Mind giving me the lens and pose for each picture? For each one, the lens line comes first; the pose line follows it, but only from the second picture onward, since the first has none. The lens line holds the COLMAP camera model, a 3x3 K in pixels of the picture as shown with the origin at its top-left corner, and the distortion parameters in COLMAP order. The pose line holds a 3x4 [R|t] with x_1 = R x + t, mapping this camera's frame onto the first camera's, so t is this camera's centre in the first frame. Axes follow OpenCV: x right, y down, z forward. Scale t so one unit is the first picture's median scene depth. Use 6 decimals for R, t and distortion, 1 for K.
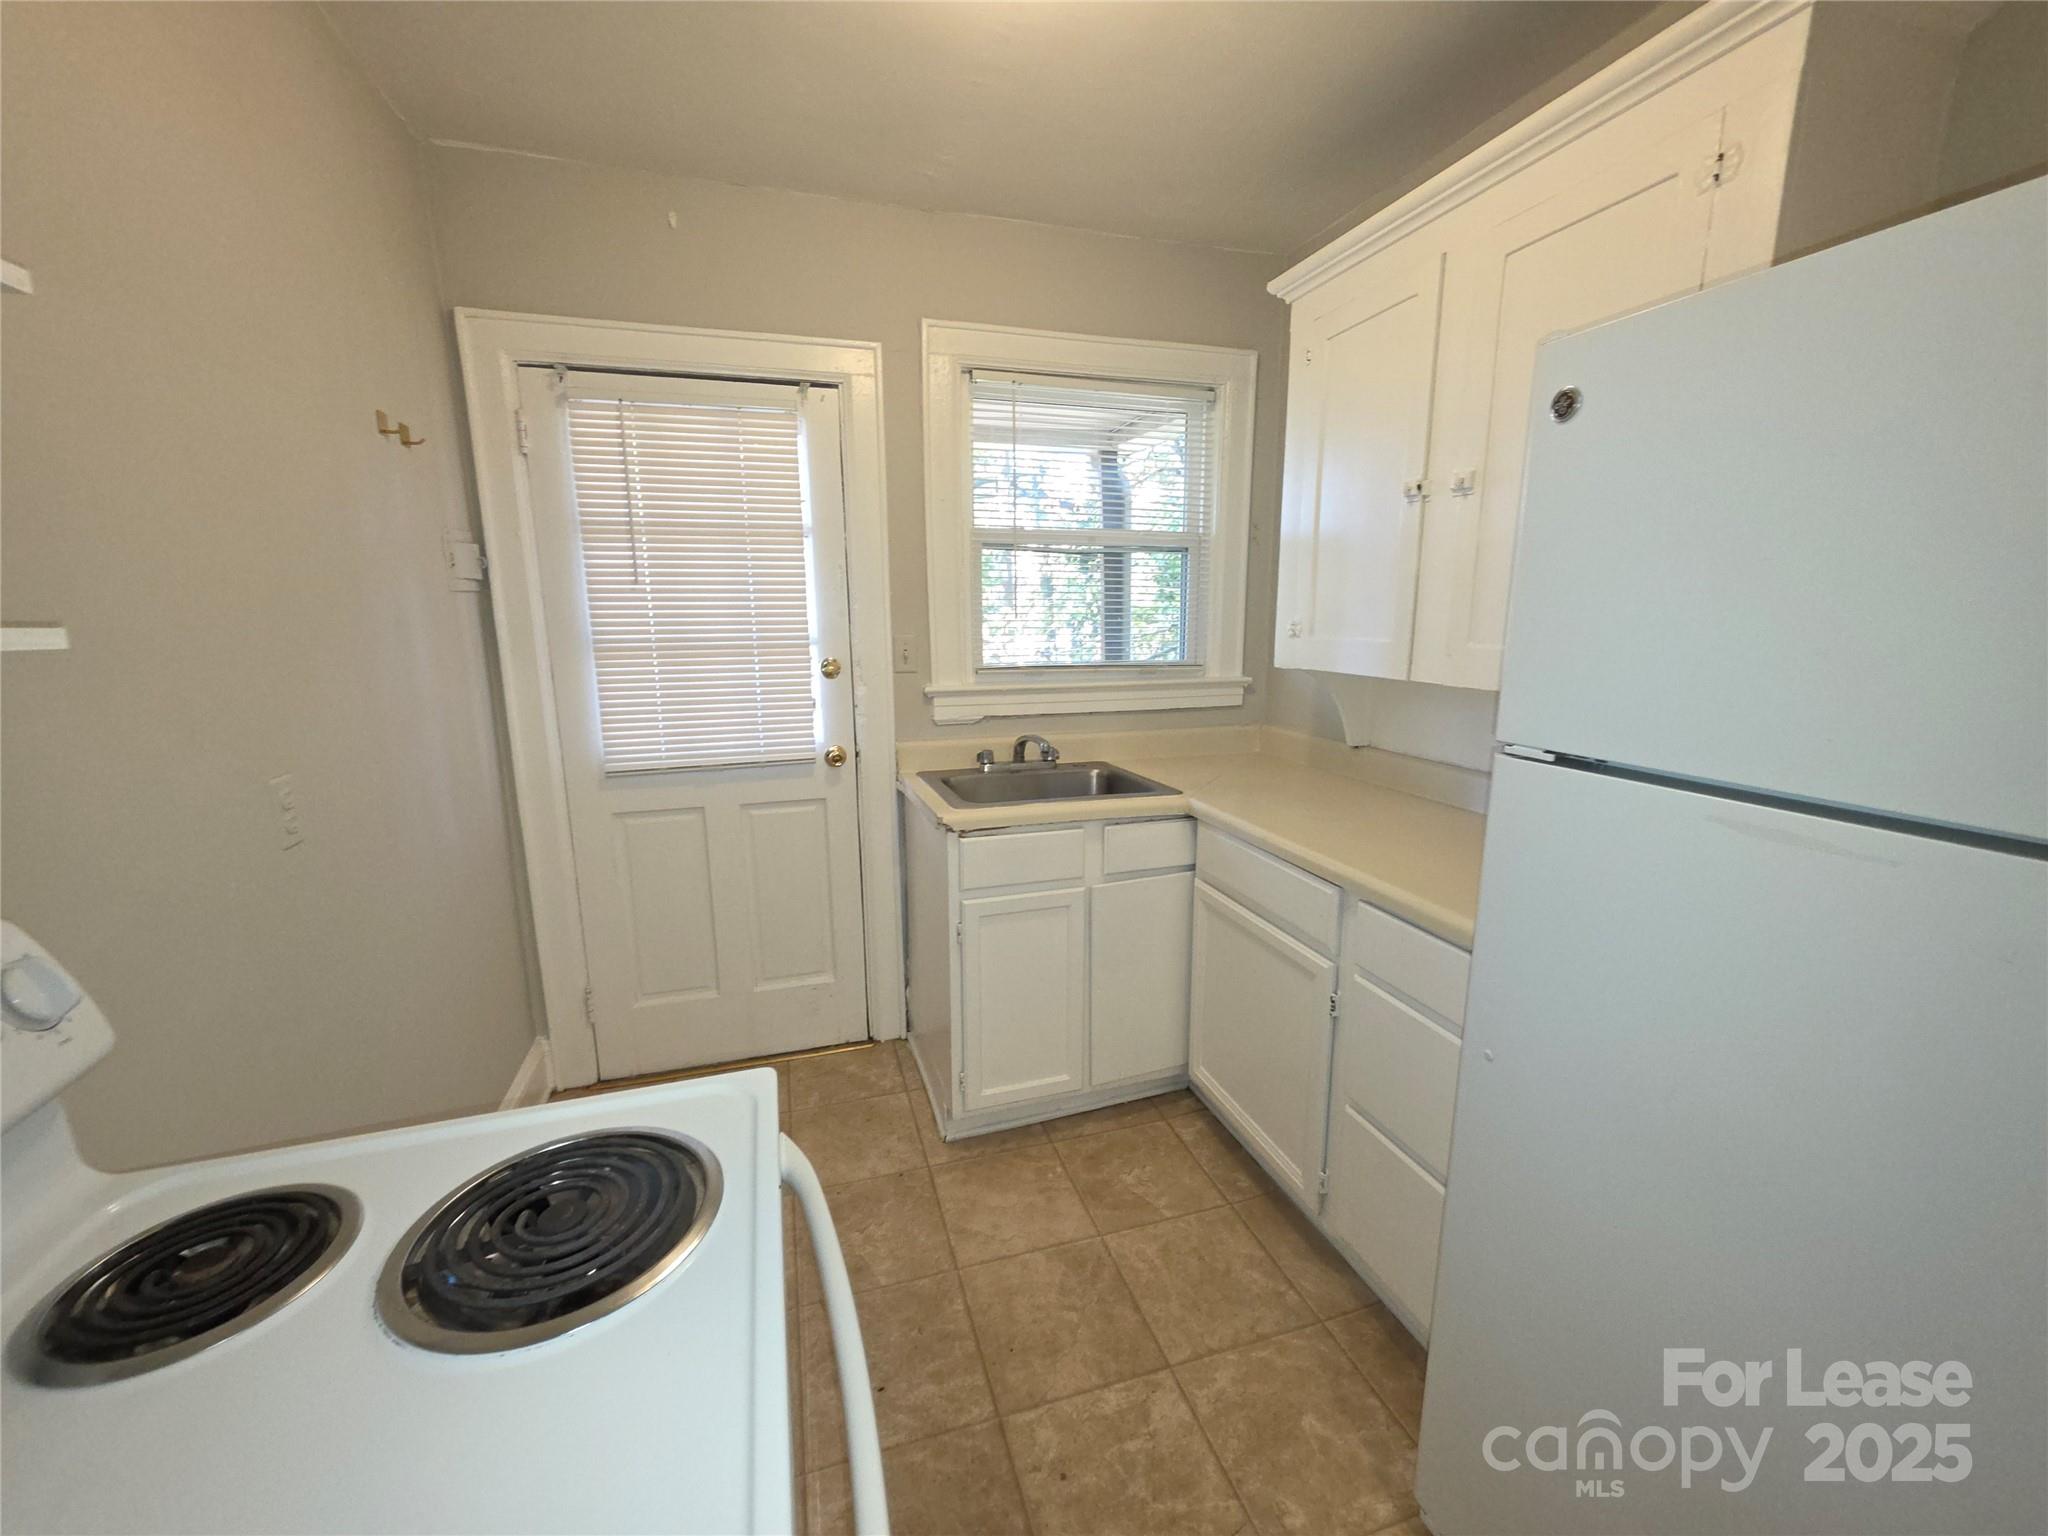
lens RADIAL K [[821.1, 0, 1021.8], [0, 821.1, 780.8], [0, 0, 1]] dist [0.004081, -0.000924]
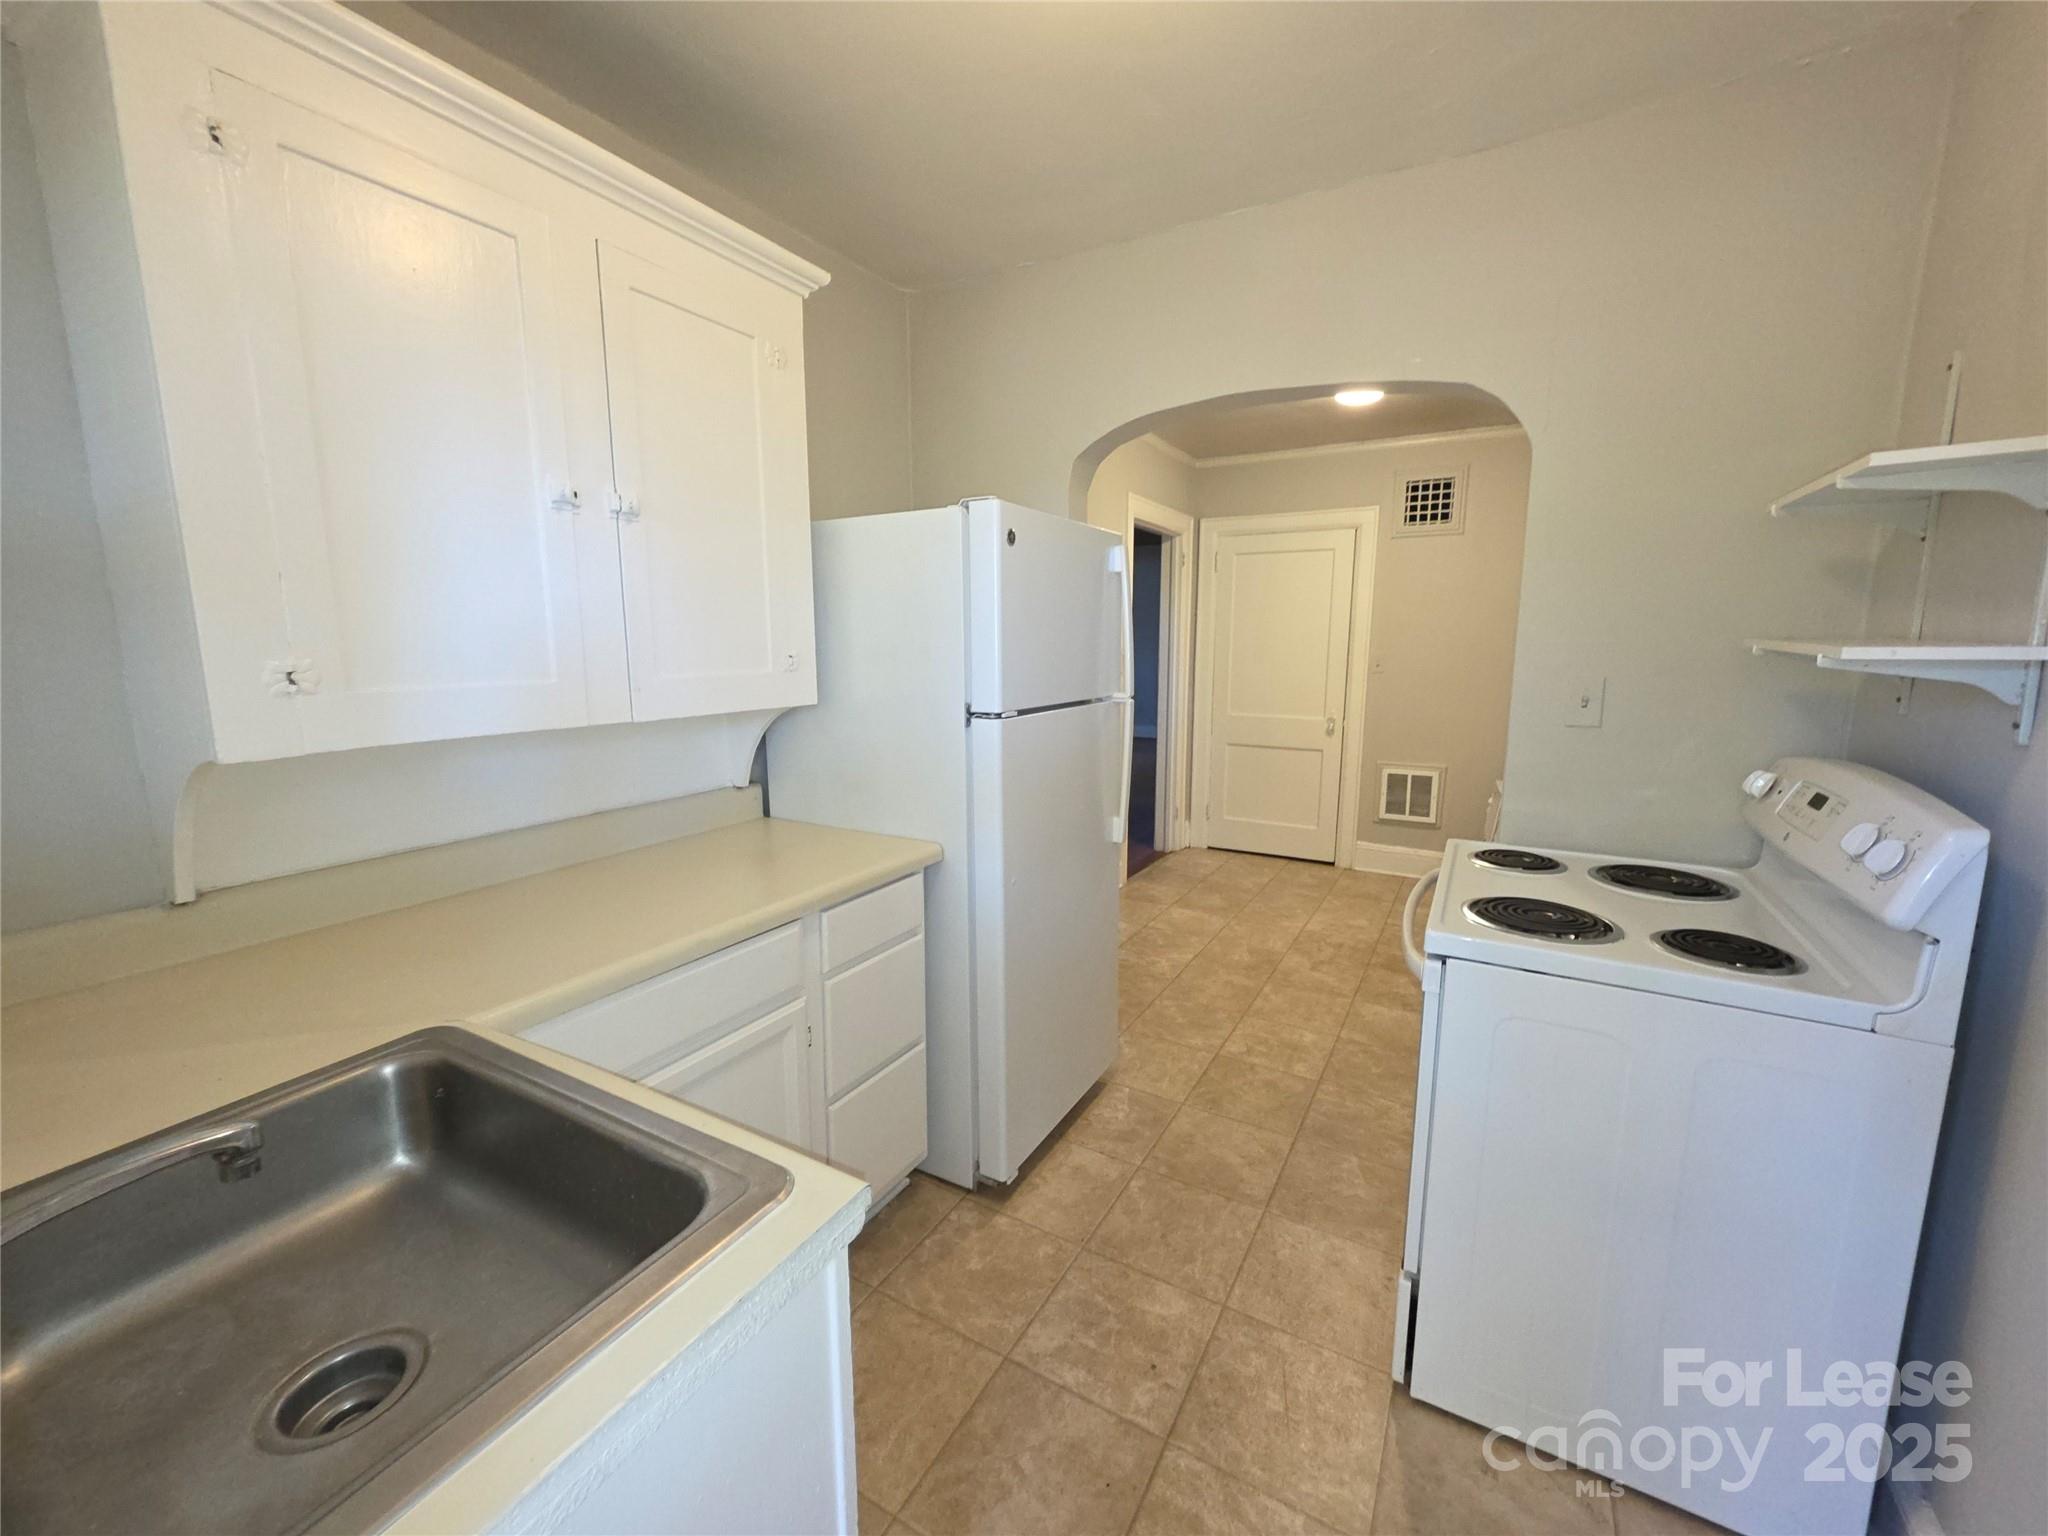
lens RADIAL K [[821.1, 0, 1022.8], [0, 821.1, 772.1], [0, 0, 1]] dist [0.004081, -0.000924]
pose [[-0.683278, -0.117187, 0.720693, -0.357150], [0.153112, 0.942095, 0.298351, -0.212313], [-0.713925, 0.314203, -0.625770, 1.001012]]
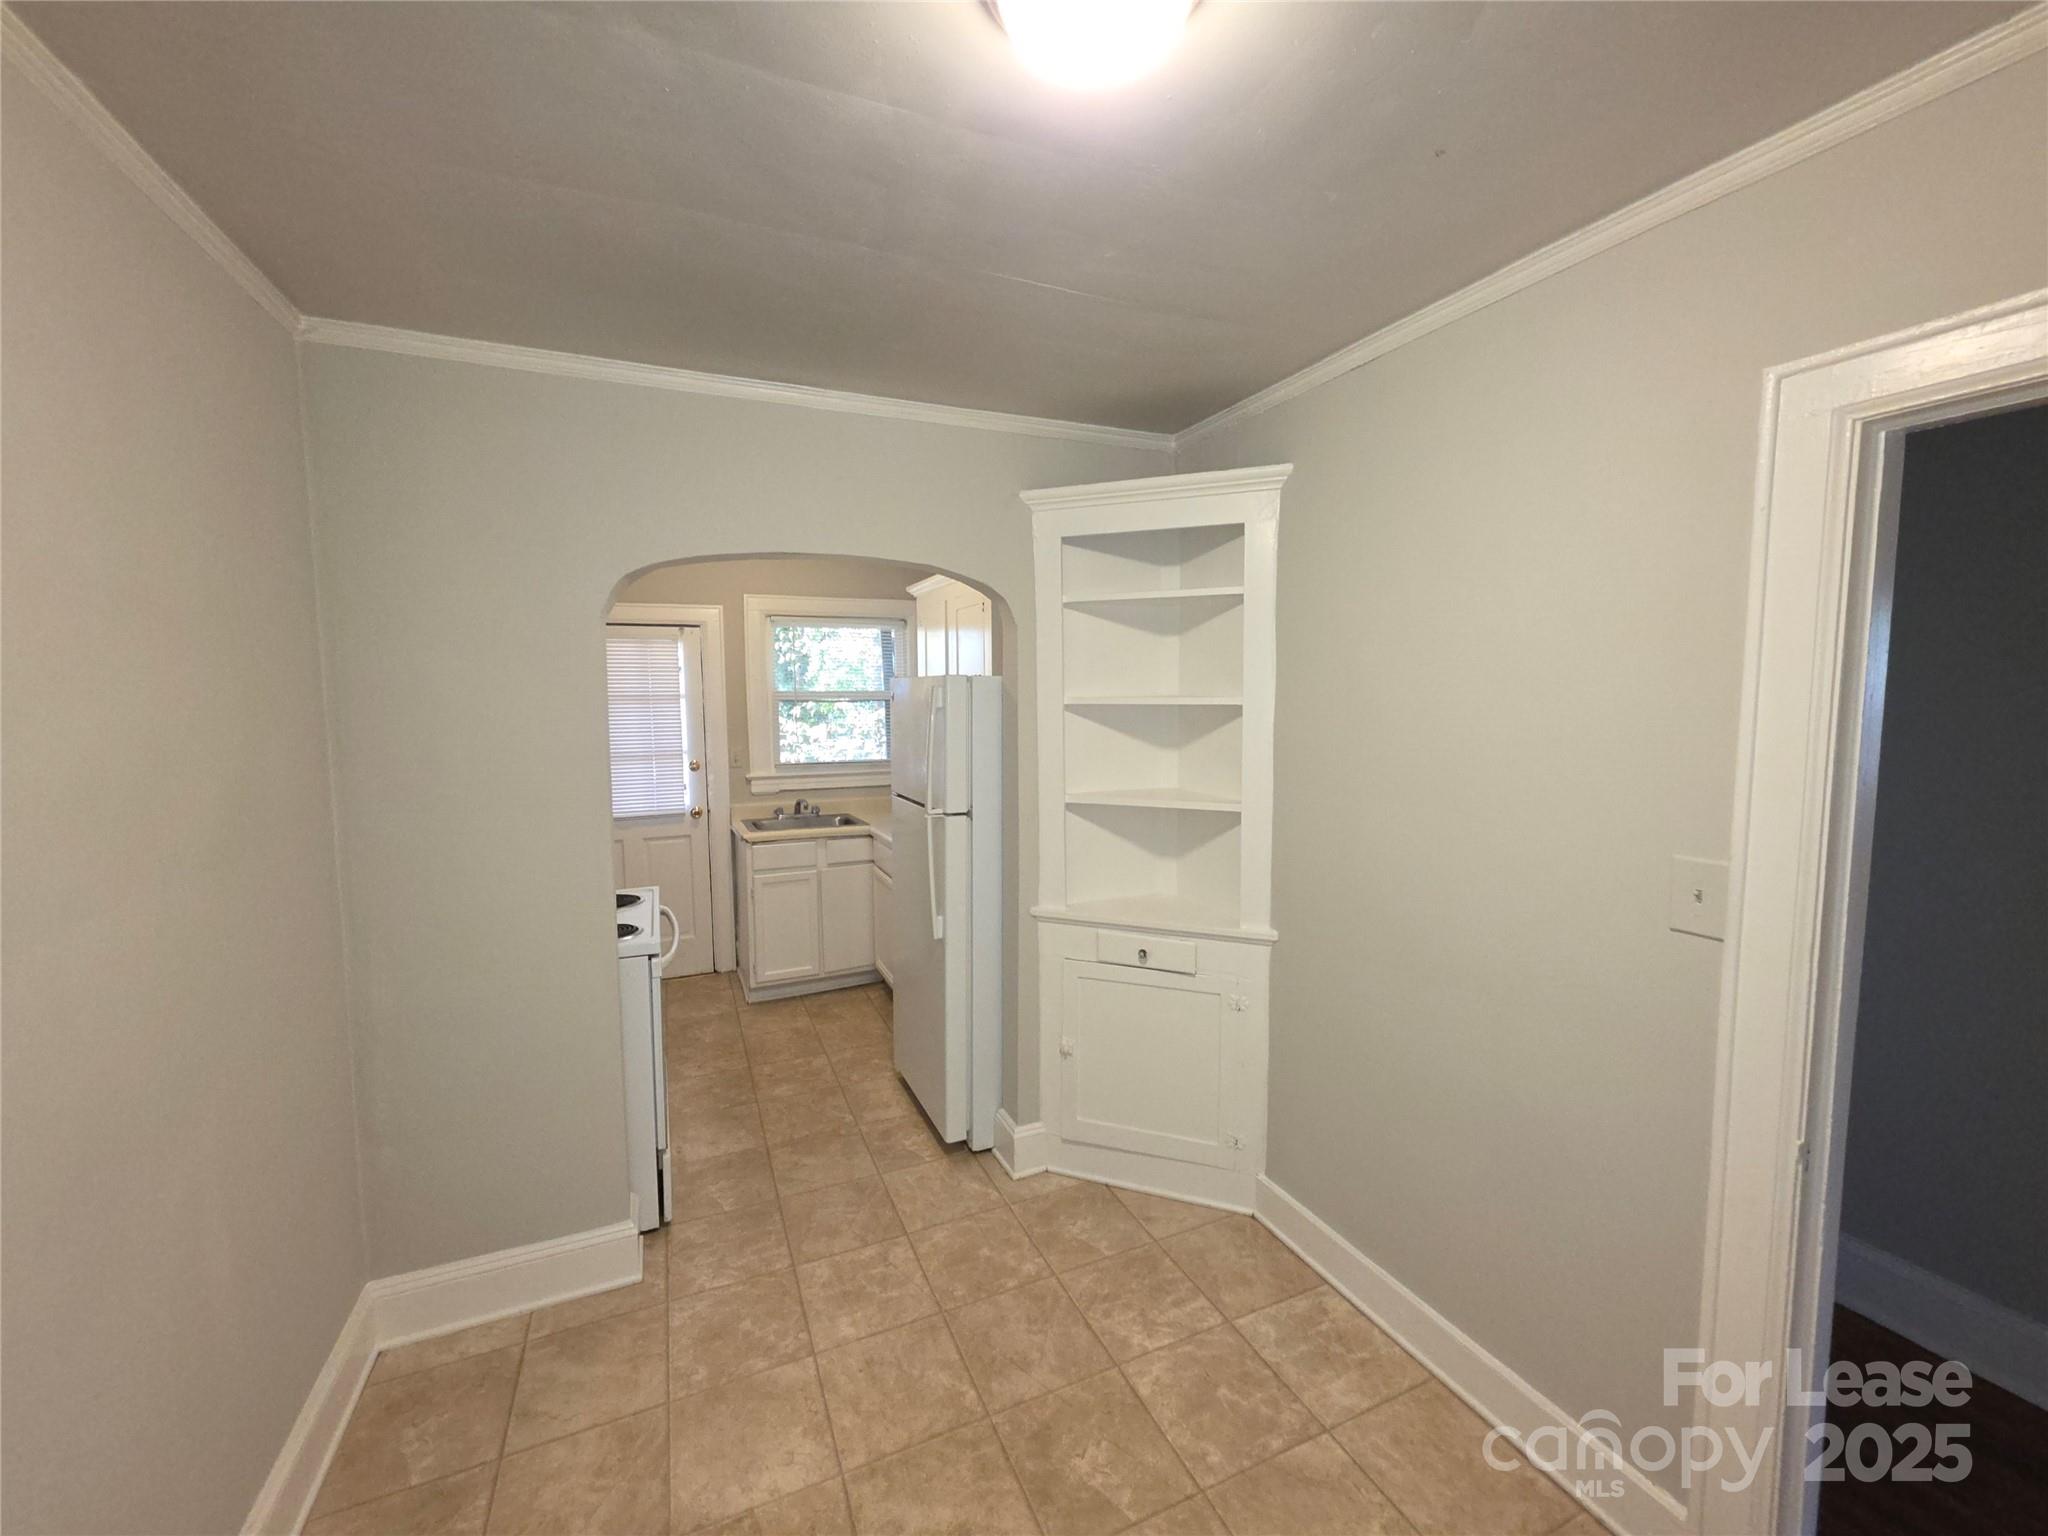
lens RADIAL K [[821.1, 0, 1020.0], [0, 821.1, 777.6], [0, 0, 1]] dist [0.004081, -0.000924]
pose [[0.993482, -0.011292, 0.113430, 0.343062], [0.023323, 0.994166, -0.105310, 0.123161], [-0.111579, 0.107269, 0.987949, -1.099356]]
